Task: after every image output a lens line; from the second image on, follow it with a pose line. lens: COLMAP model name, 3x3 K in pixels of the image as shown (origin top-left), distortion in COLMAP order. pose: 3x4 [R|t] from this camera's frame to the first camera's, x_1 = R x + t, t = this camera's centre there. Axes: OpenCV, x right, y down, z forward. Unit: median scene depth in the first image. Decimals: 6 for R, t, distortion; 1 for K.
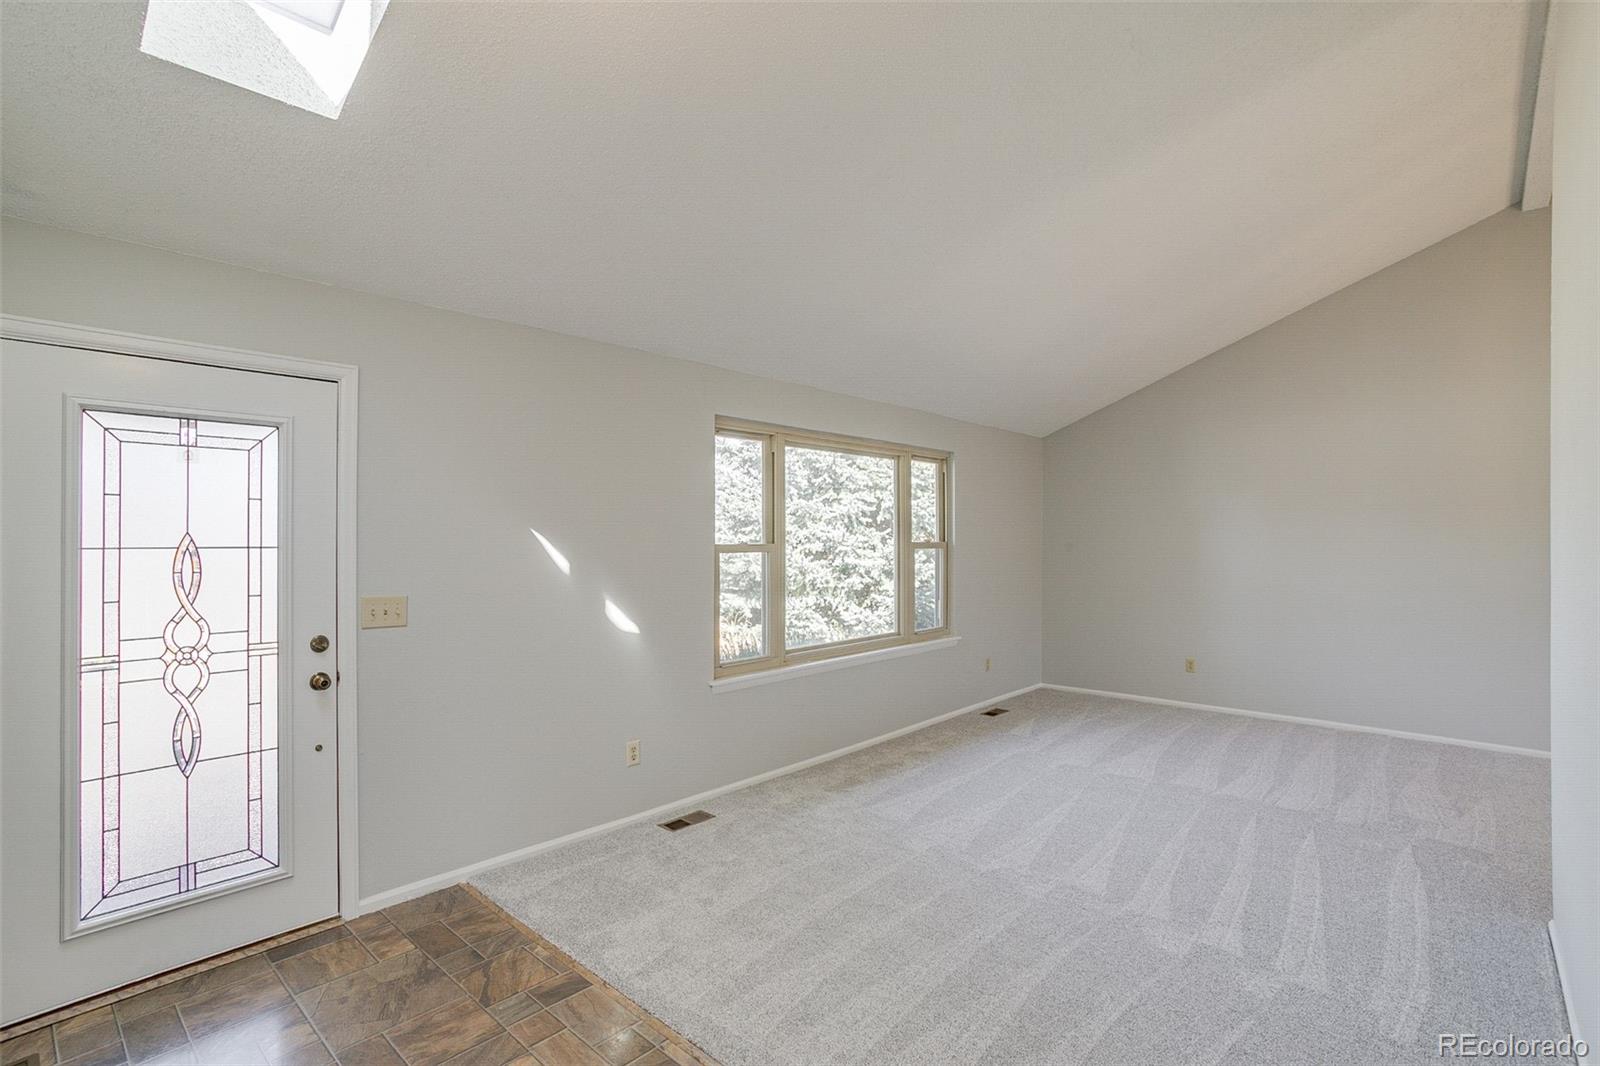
lens RADIAL K [[764.7, 0, 774.5], [0, 764.7, 534.6], [0, 0, 1]] dist [-0.067782, 0.023674]
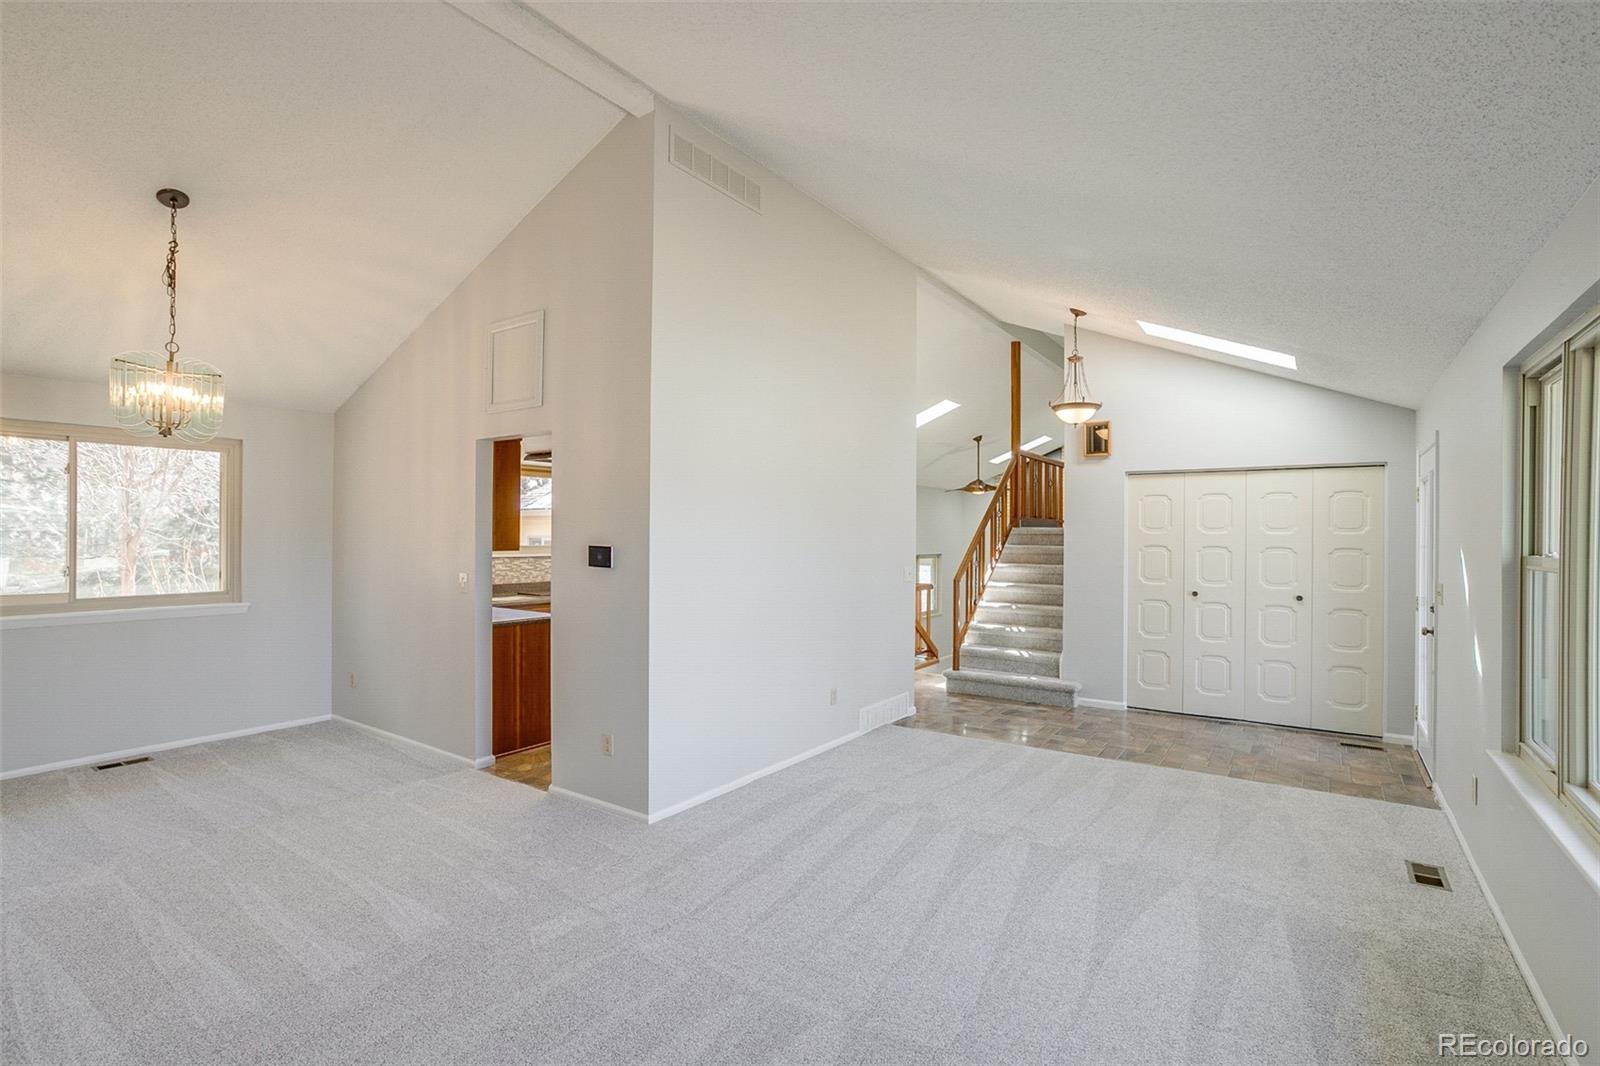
lens RADIAL K [[763.7, 0, 805.9], [0, 763.7, 533.4], [0, 0, 1]] dist [-0.049680, 0.022484]
pose [[-0.985766, -0.002797, -0.168098, 0.653169], [-0.002572, 0.999995, -0.001557, -0.005083], [0.168102, -0.001103, -0.985769, 1.553181]]
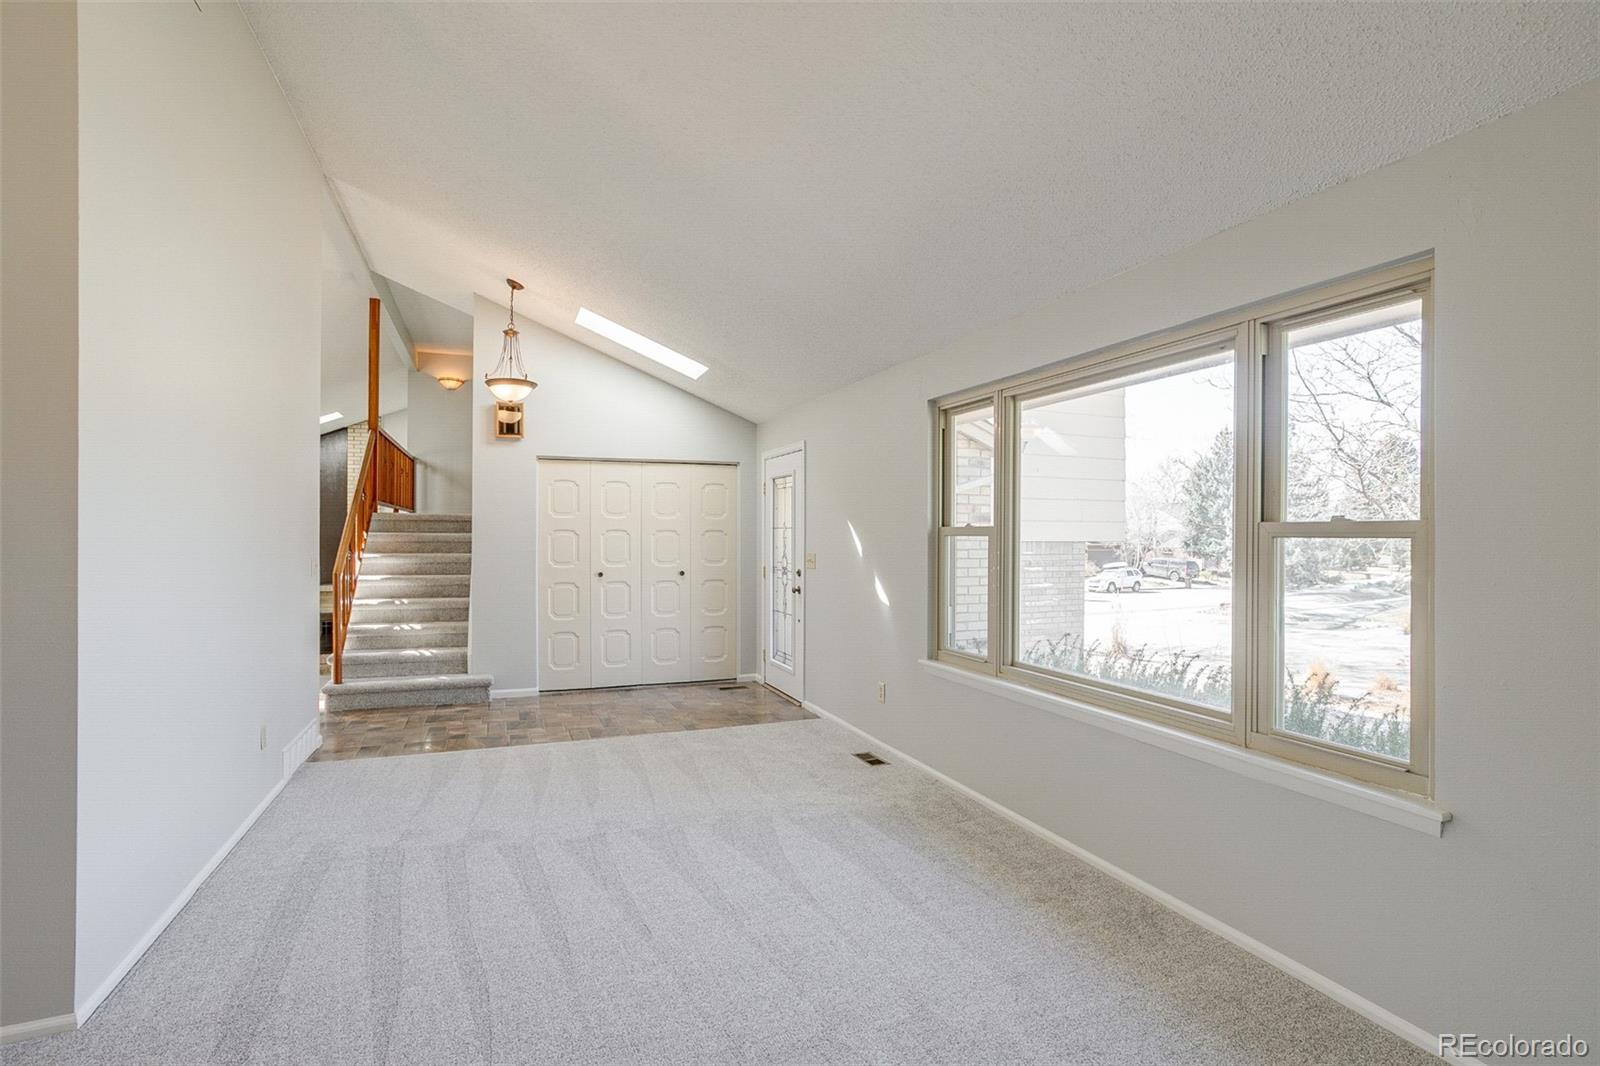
lens RADIAL K [[764.7, 0, 774.5], [0, 764.7, 534.6], [0, 0, 1]] dist [-0.067782, 0.023674]
pose [[-0.420728, 0.004156, -0.907177, 0.936040], [0.000214, 0.999990, 0.004481, 0.017370], [0.907187, 0.001691, -0.420725, 1.238401]]
